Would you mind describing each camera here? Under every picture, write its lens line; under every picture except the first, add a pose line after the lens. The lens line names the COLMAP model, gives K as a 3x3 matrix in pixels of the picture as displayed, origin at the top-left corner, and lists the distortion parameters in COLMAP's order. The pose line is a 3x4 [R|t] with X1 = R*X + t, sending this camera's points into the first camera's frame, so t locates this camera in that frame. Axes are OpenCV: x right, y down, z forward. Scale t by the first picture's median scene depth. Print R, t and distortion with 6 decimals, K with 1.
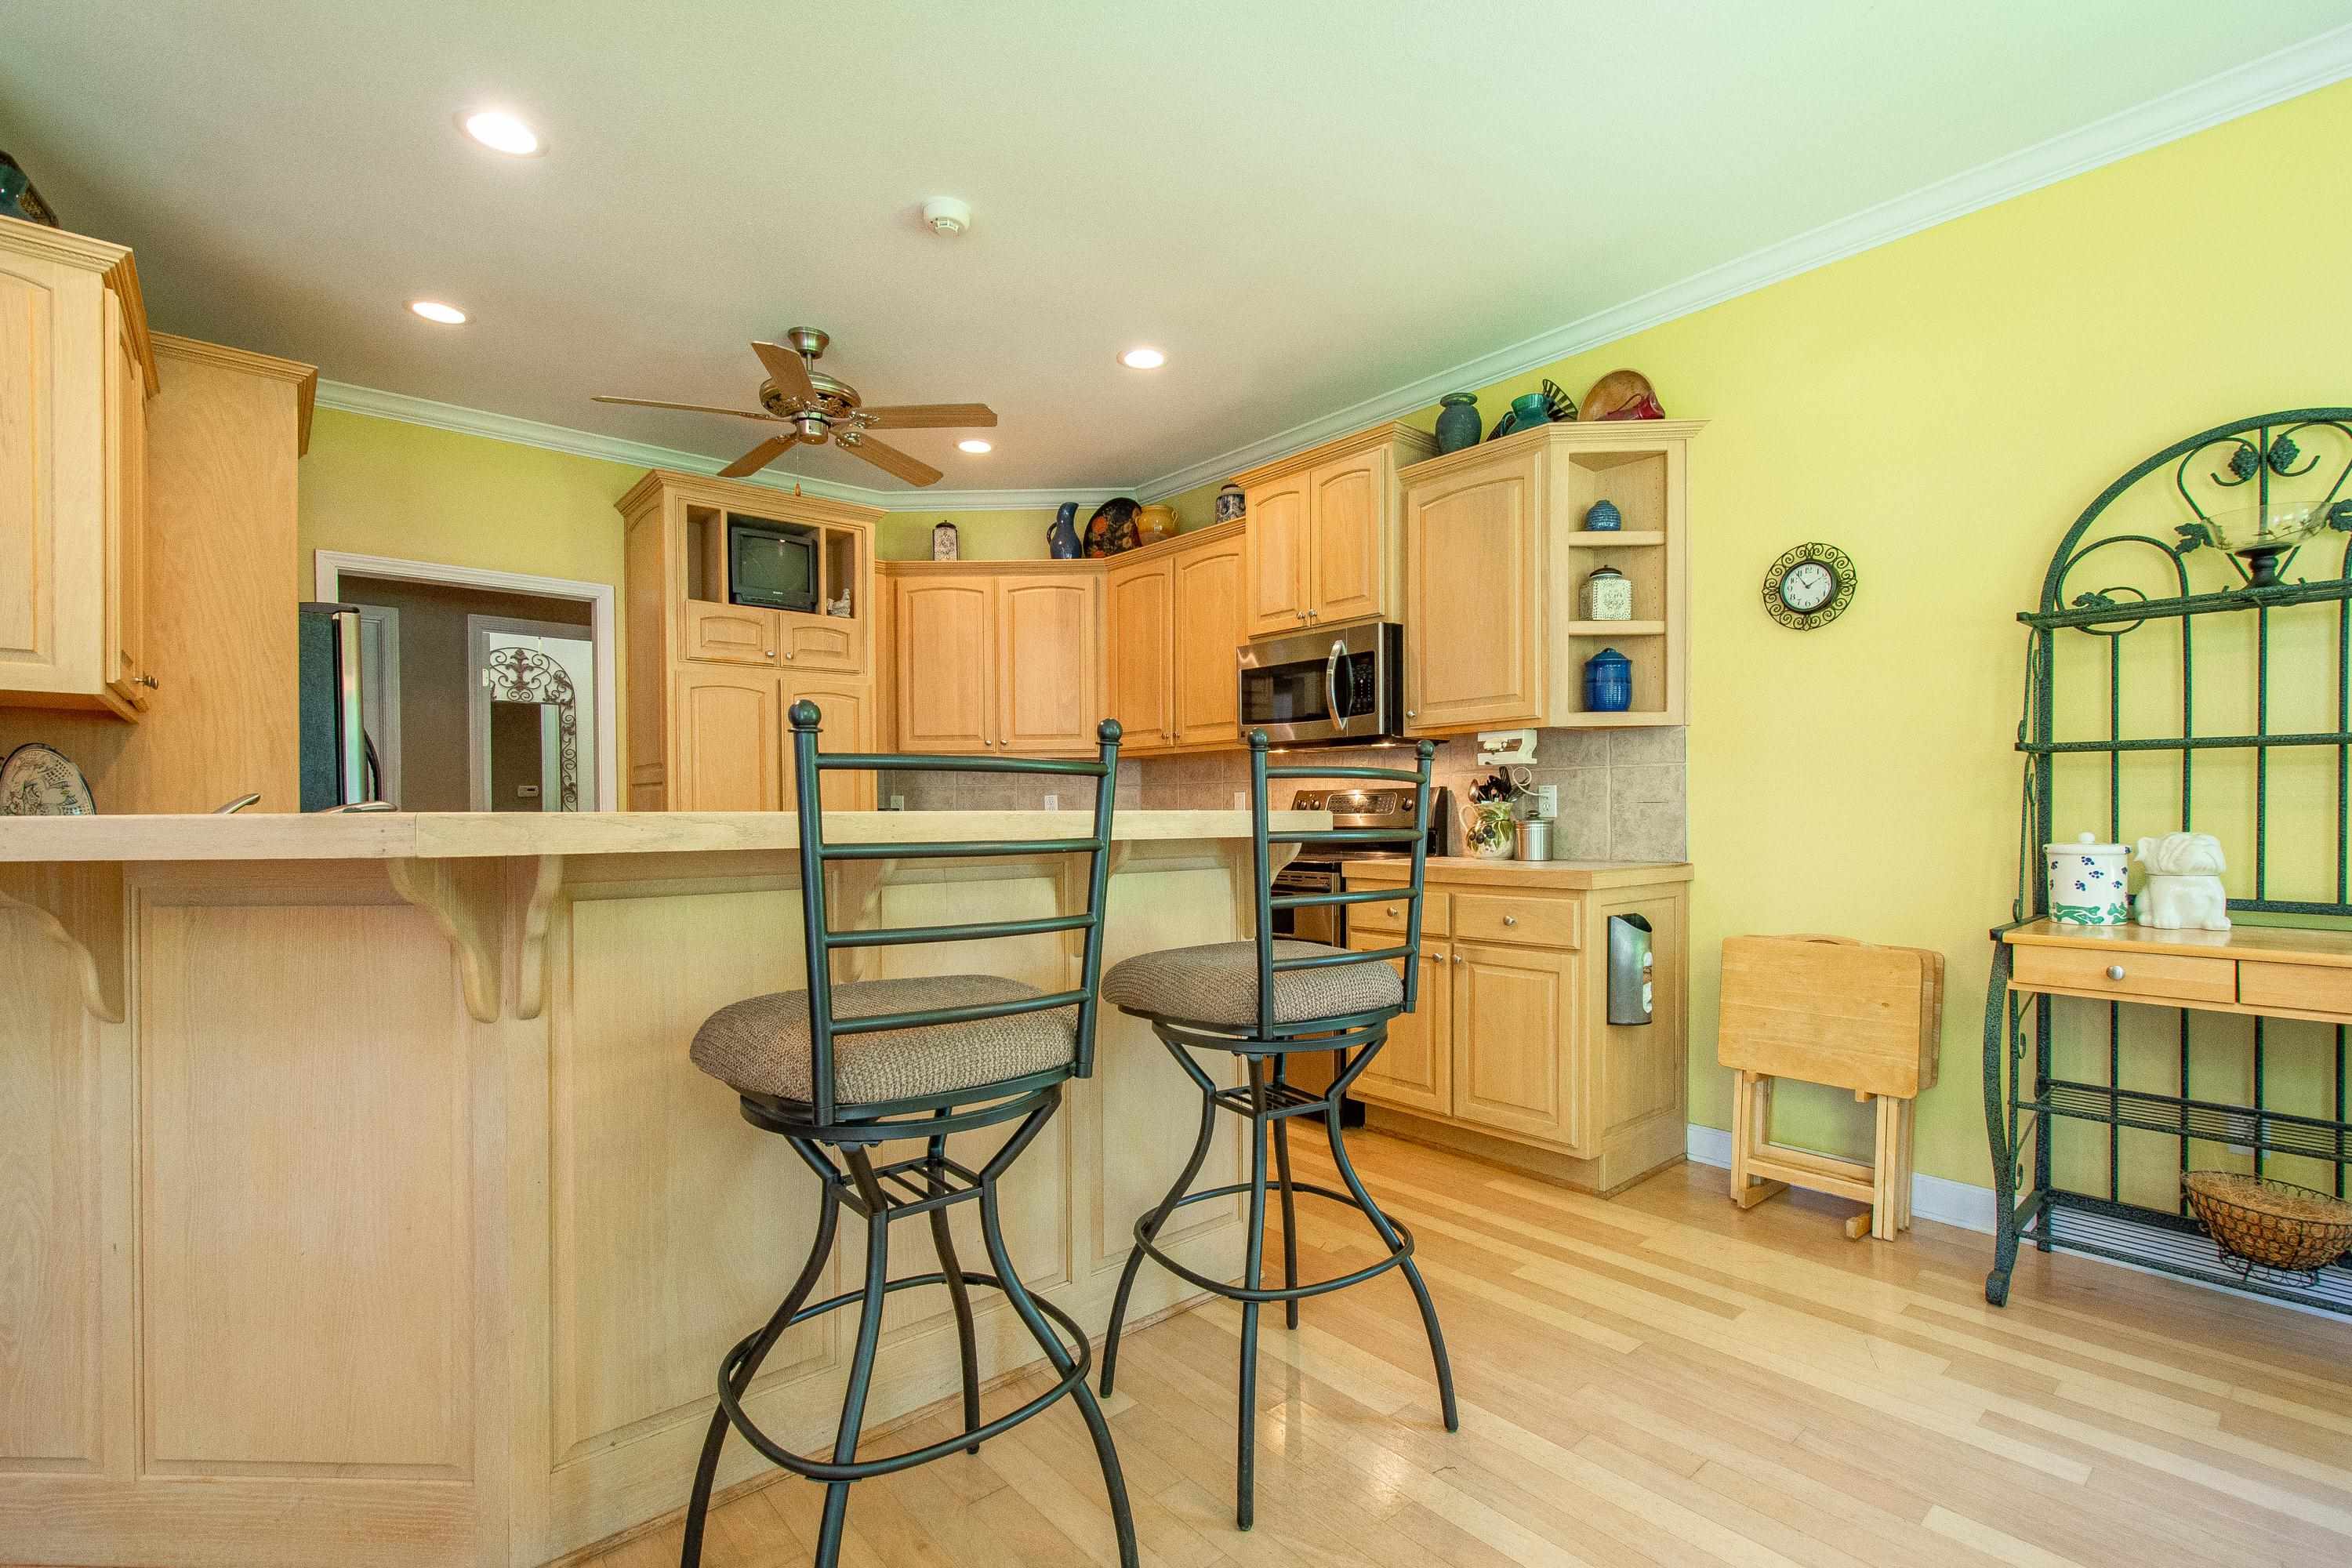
lens RADIAL K [[1037.5, 0, 1239.1], [0, 1037.5, 826.5], [0, 0, 1]] dist [0.010496, -0.004303]
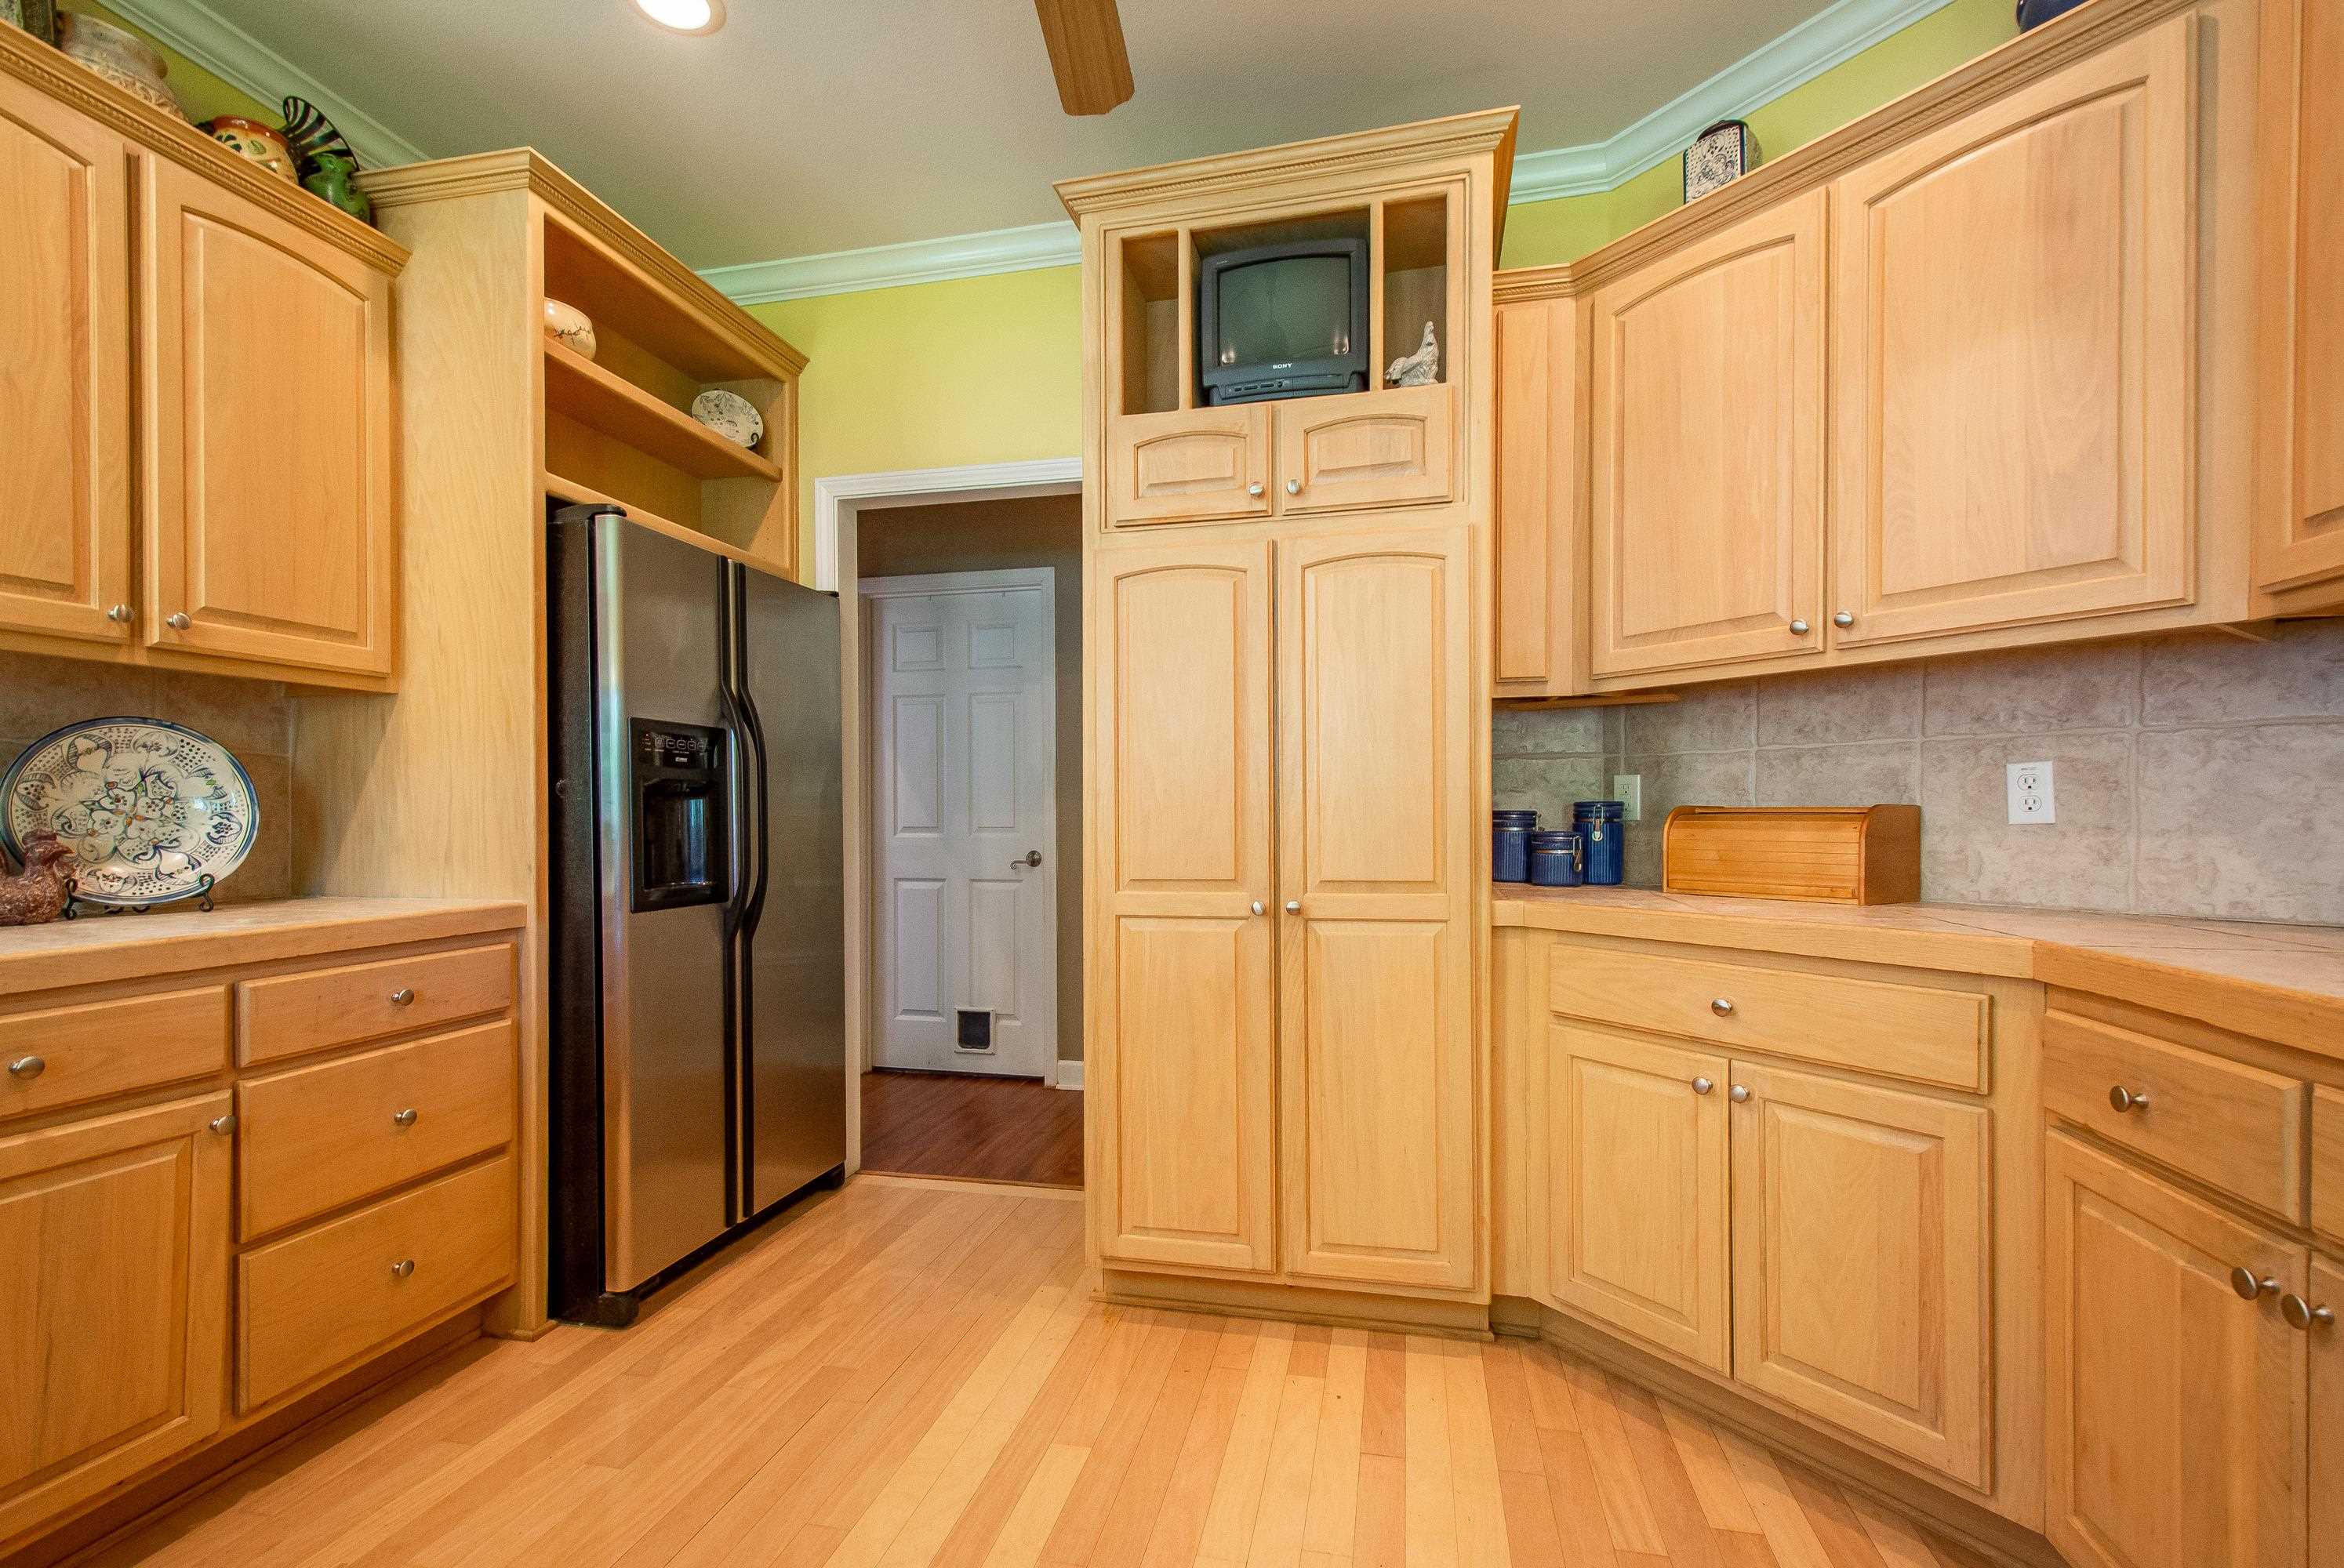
lens RADIAL K [[1041.6, 0, 1178.4], [0, 1041.6, 820.6], [0, 0, 1]] dist [0.017020, -0.002551]
pose [[0.563688, 0.010270, -0.825924, -0.070362], [-0.013635, 0.999902, 0.003127, -0.011618], [0.825875, 0.009499, 0.563773, 0.799384]]
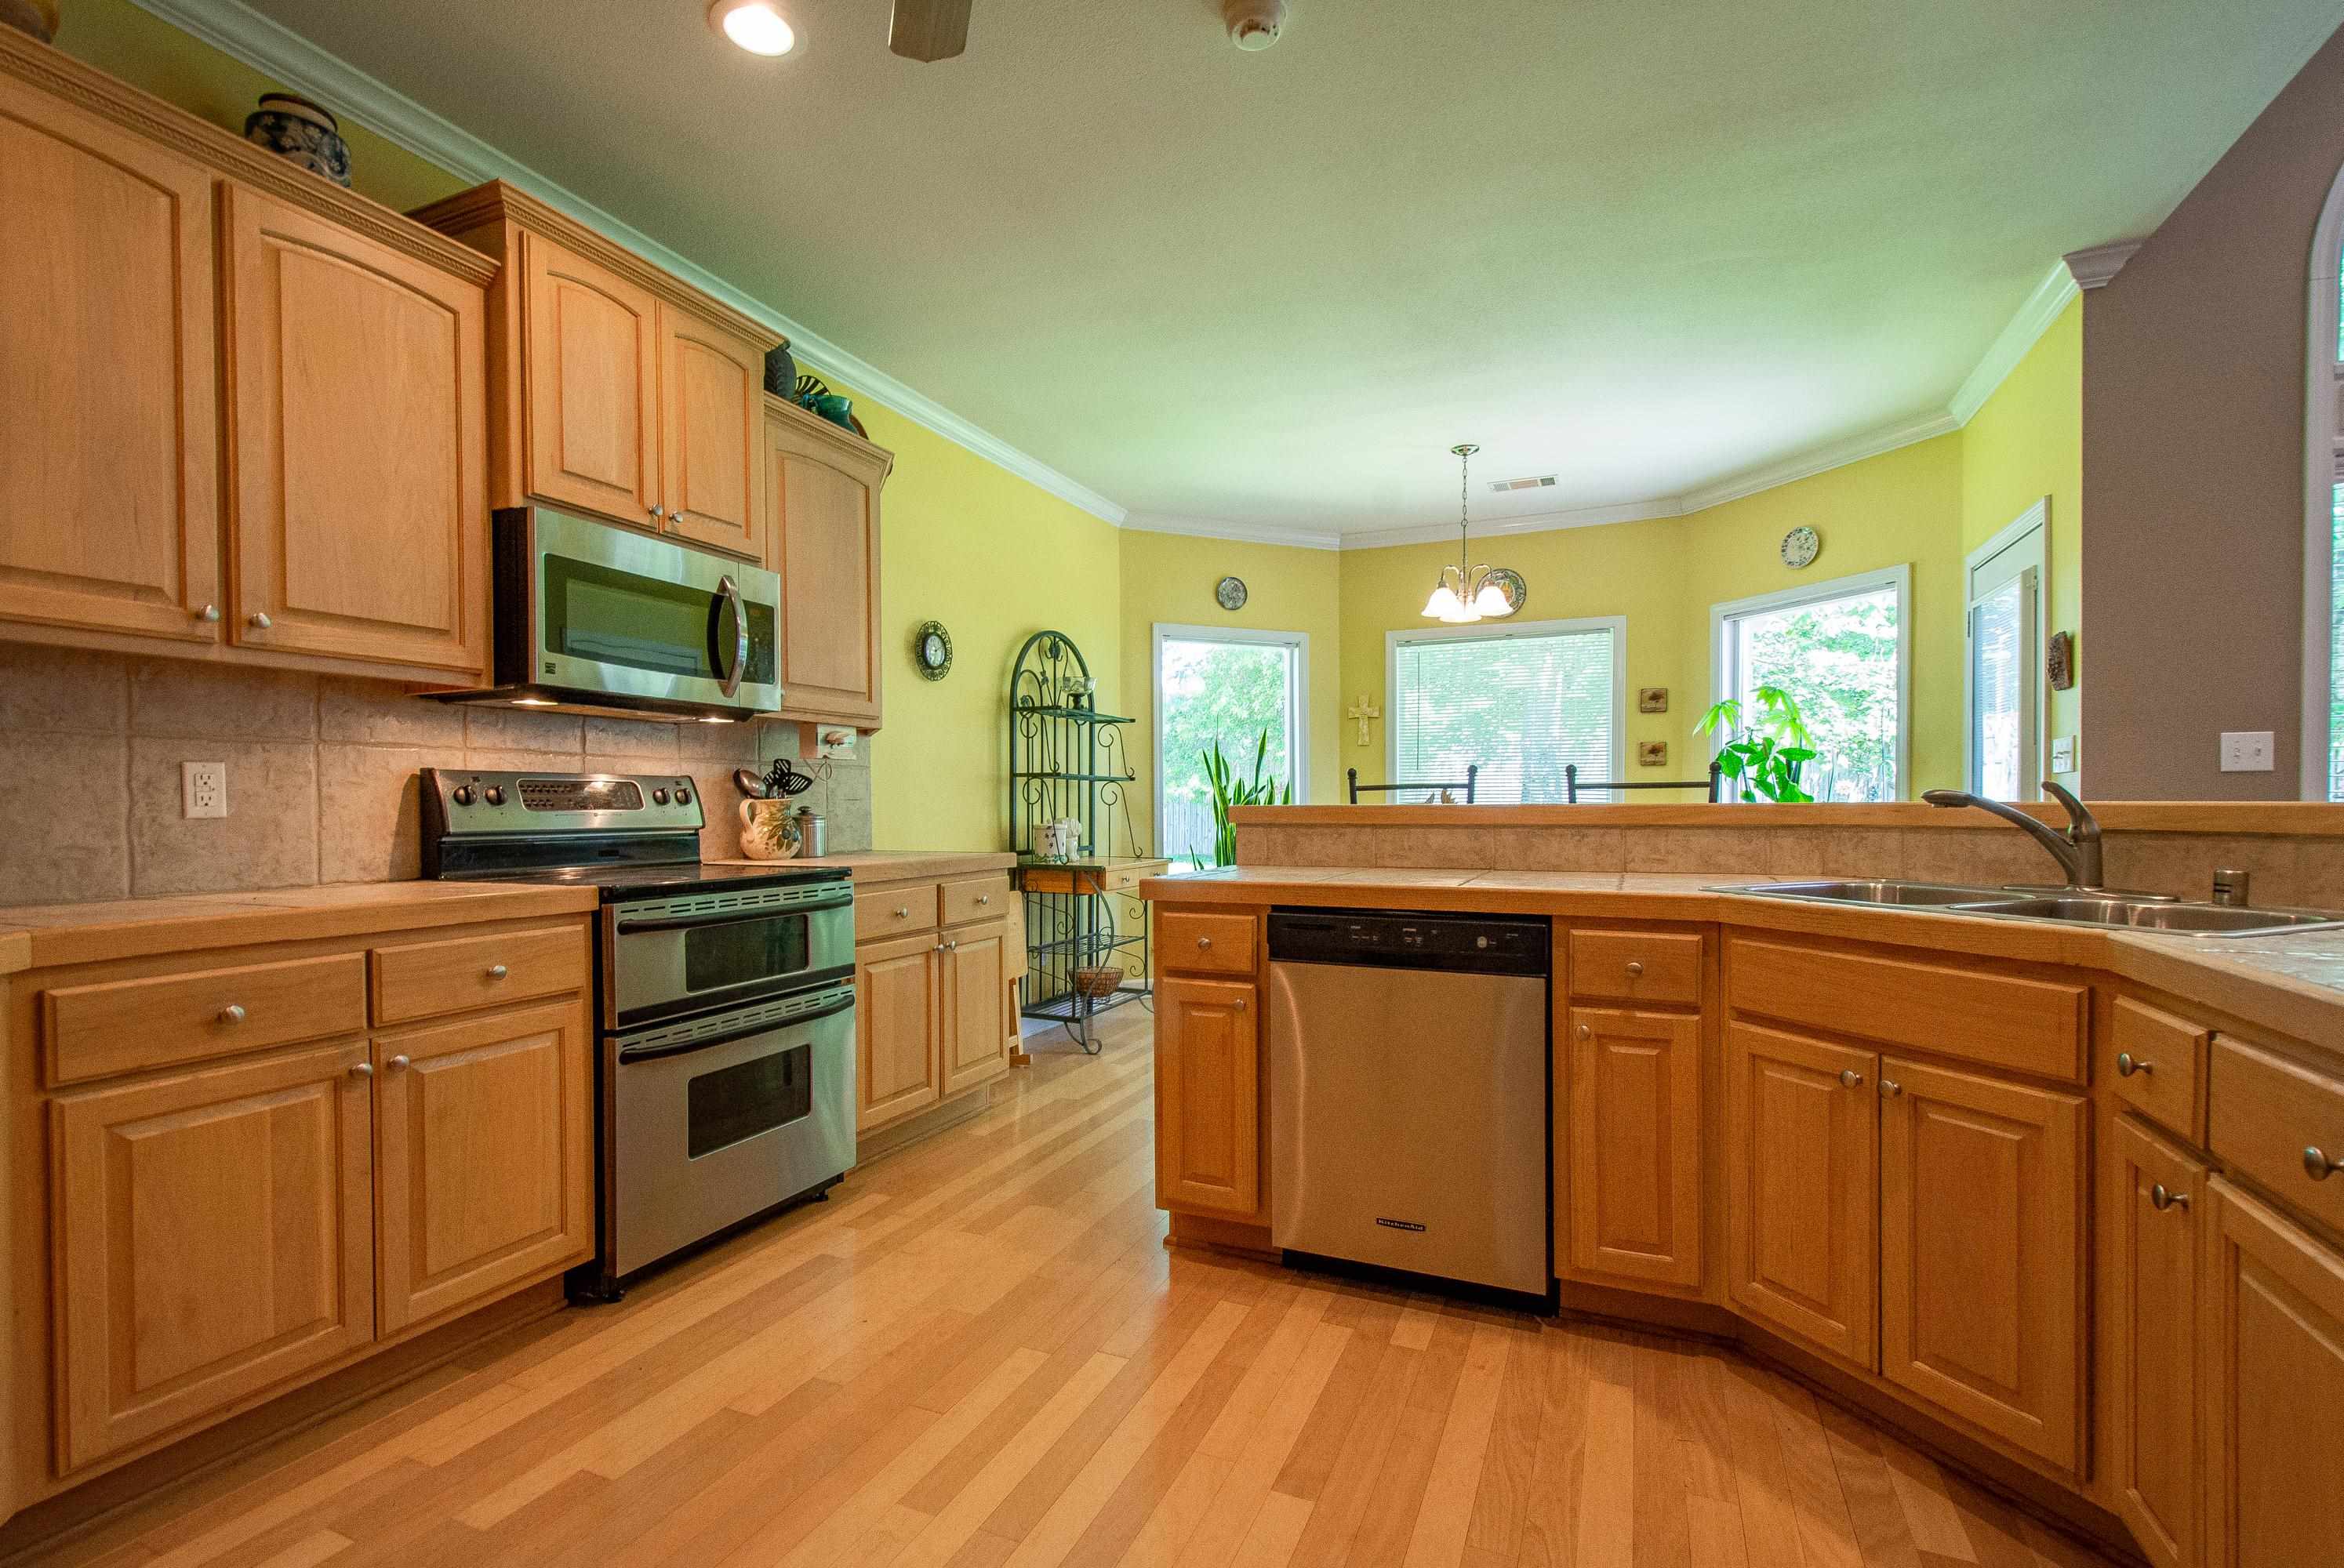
lens RADIAL K [[1041.6, 0, 1167.7], [0, 1041.6, 813.9], [0, 0, 1]] dist [0.017020, -0.002551]
pose [[-0.385688, 0.000893, 0.922629, -0.734804], [0.021104, 0.999746, 0.007855, -0.008539], [-0.922388, 0.022500, -0.385609, 1.027942]]
